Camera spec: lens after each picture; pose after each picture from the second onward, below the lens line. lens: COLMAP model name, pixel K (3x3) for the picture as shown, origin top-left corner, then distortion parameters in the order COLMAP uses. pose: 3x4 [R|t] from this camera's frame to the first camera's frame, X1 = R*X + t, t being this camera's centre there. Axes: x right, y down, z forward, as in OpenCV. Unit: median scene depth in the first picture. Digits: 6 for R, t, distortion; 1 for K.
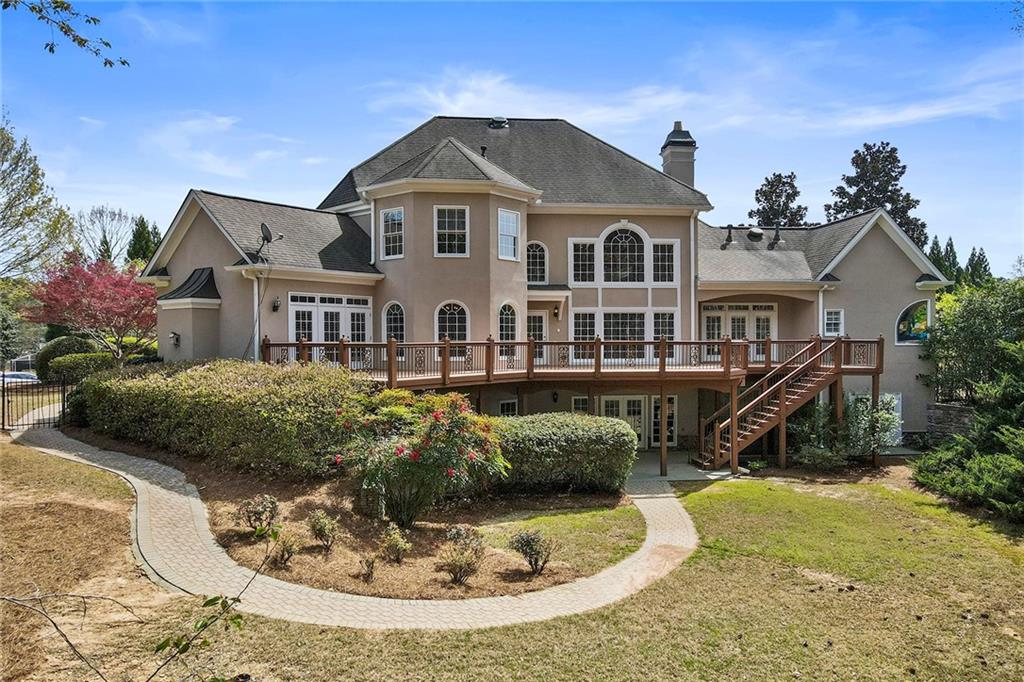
lens RADIAL K [[759.1, 0, 512.0], [0, 759.1, 341.0], [0, 0, 1]] dist [0.011088, 0.003484]
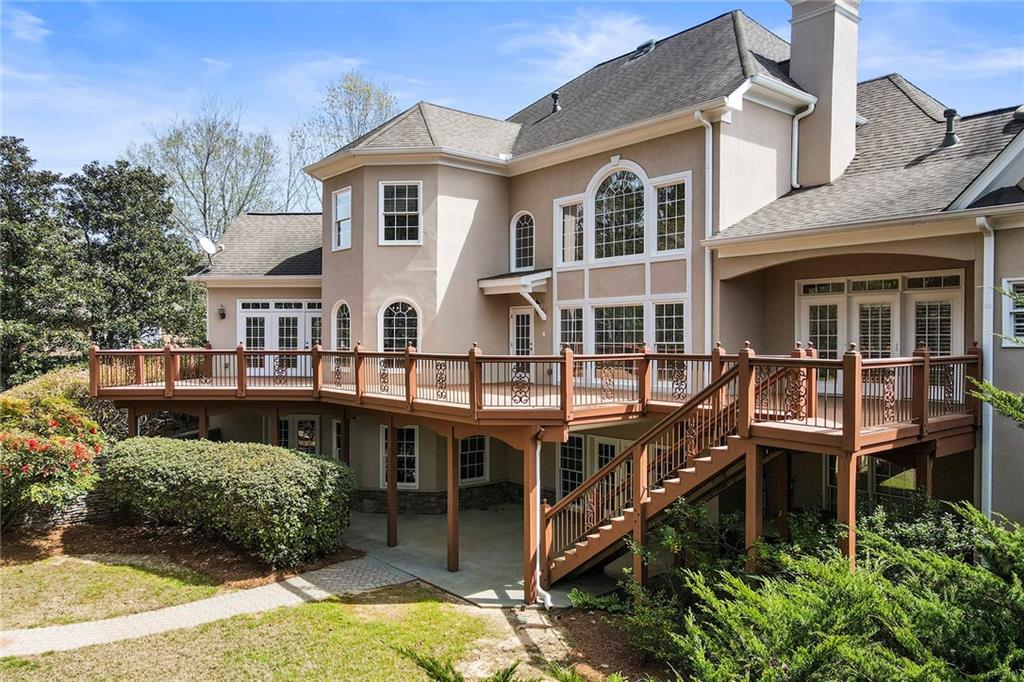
lens RADIAL K [[750.6, 0, 512.0], [0, 750.6, 341.0], [0, 0, 1]] dist [0.008559, 0.002702]
pose [[0.554566, 0.002977, -0.832134, 0.615146], [-0.007016, 0.999975, -0.001098, -0.007275], [0.832110, 0.006447, 0.554573, 0.590432]]
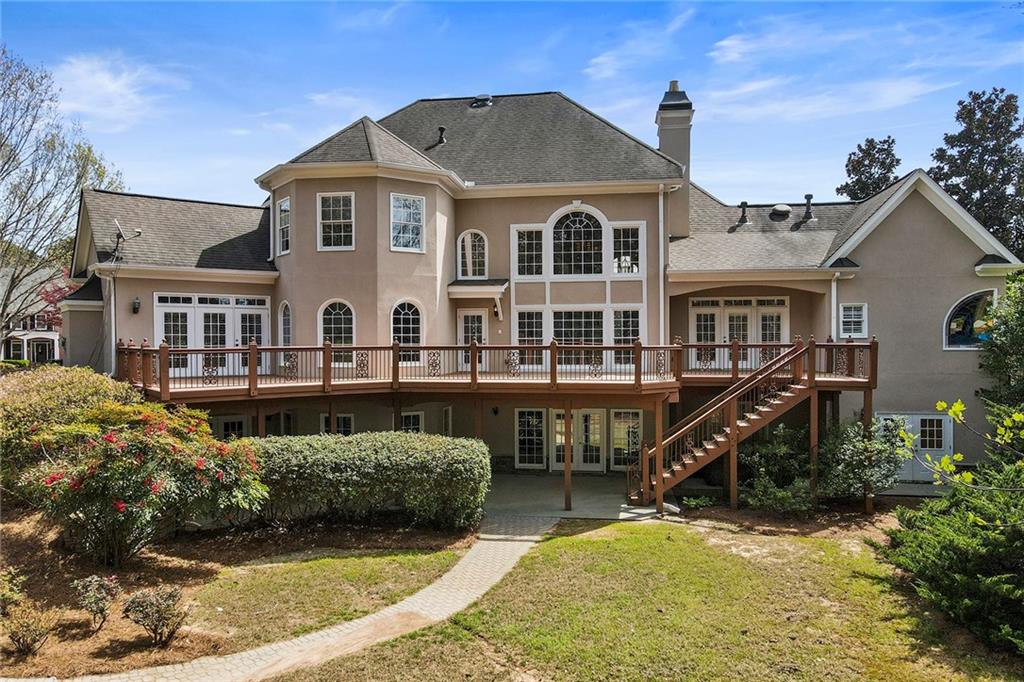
lens RADIAL K [[759.1, 0, 512.0], [0, 759.1, 341.0], [0, 0, 1]] dist [0.011088, 0.003484]
pose [[0.966689, -0.000022, -0.255954, 0.294941], [0.000419, 0.999999, 0.001495, -0.004892], [0.255954, -0.001552, 0.966688, 0.165290]]
